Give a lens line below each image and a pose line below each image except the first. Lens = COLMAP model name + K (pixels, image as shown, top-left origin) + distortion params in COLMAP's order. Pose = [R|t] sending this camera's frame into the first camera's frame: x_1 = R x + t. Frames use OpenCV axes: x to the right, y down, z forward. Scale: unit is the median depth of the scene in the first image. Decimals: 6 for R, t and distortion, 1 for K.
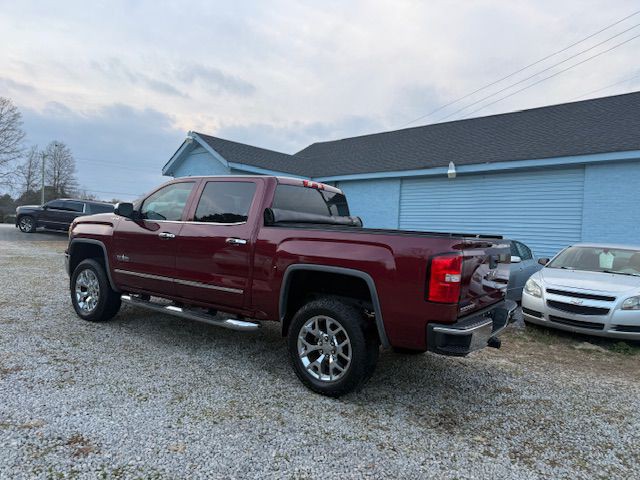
lens RADIAL K [[450.5, 0, 324.6], [0, 450.5, 252.7], [0, 0, 1]] dist [0.039801, -0.047066]
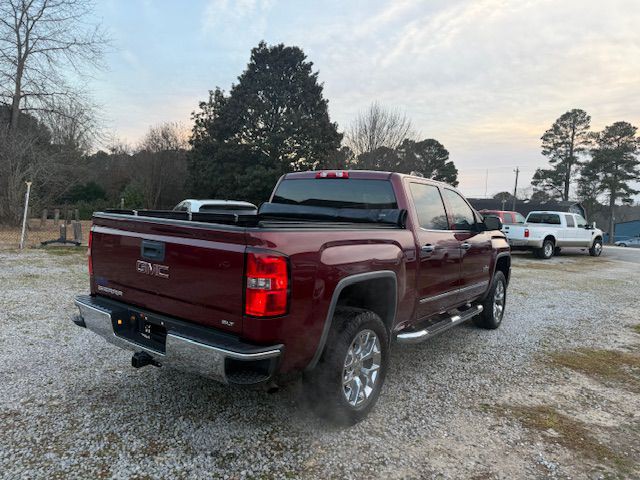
lens RADIAL K [[450.5, 0, 320.5], [0, 450.5, 236.7], [0, 0, 1]] dist [0.039801, -0.047066]
pose [[-0.038548, -0.002996, -0.999252, 0.741802], [-0.116904, 0.993142, 0.001532, -0.024093], [0.992395, 0.116876, -0.038634, 0.871545]]
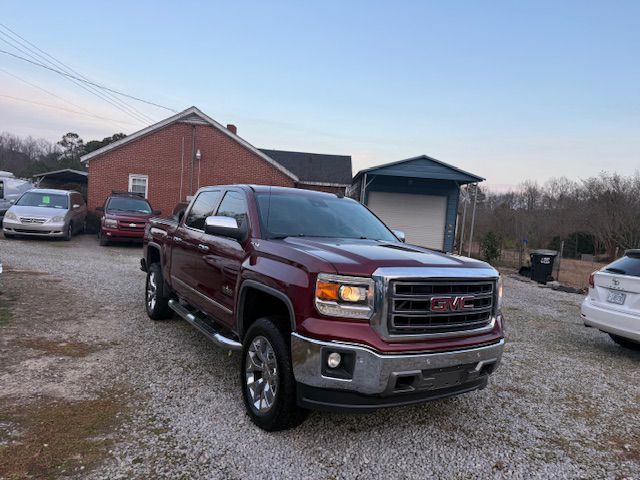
lens RADIAL K [[450.5, 0, 320.0], [0, 450.5, 241.7], [0, 0, 1]] dist [0.039801, -0.047066]
pose [[-0.903918, -0.153244, 0.399310, -0.606081], [-0.111179, 0.985702, 0.126610, -0.170854], [-0.413003, 0.070050, -0.908032, 1.742530]]
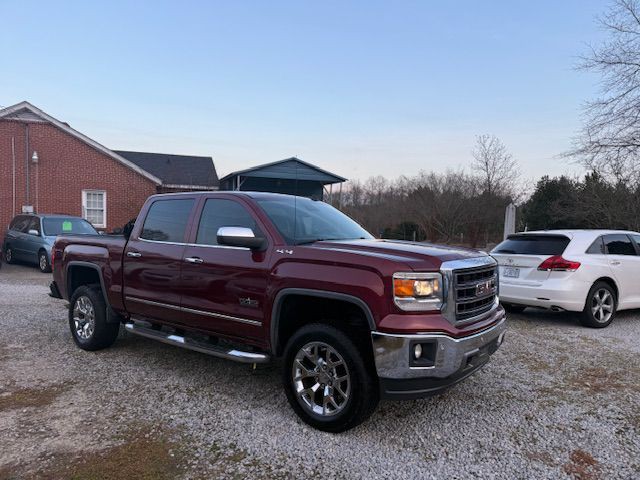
lens RADIAL K [[450.5, 0, 322.6], [0, 450.5, 245.7], [0, 0, 1]] dist [0.039801, -0.047066]
pose [[-0.995316, -0.081034, 0.052714, -0.352952], [-0.075523, 0.992192, 0.099253, -0.150822], [-0.060345, 0.094807, -0.993665, 1.822084]]
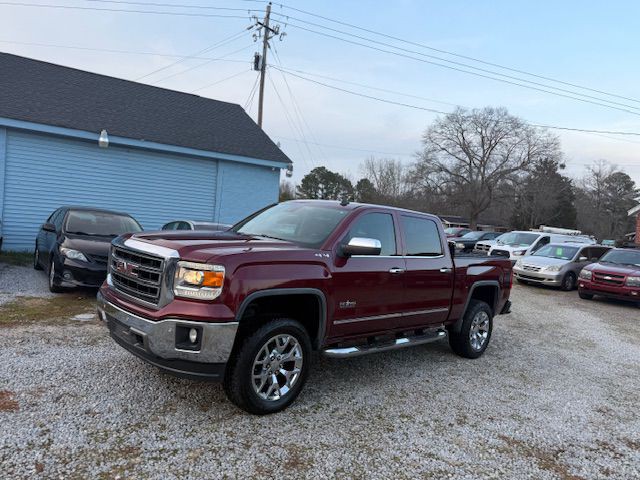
lens RADIAL K [[450.5, 0, 322.2], [0, 450.5, 244.8], [0, 0, 1]] dist [0.039801, -0.047066]
pose [[0.203643, -0.084942, 0.975354, -1.109311], [-0.032839, 0.995076, 0.093516, -0.151275], [-0.978494, -0.051074, 0.199851, 0.807114]]
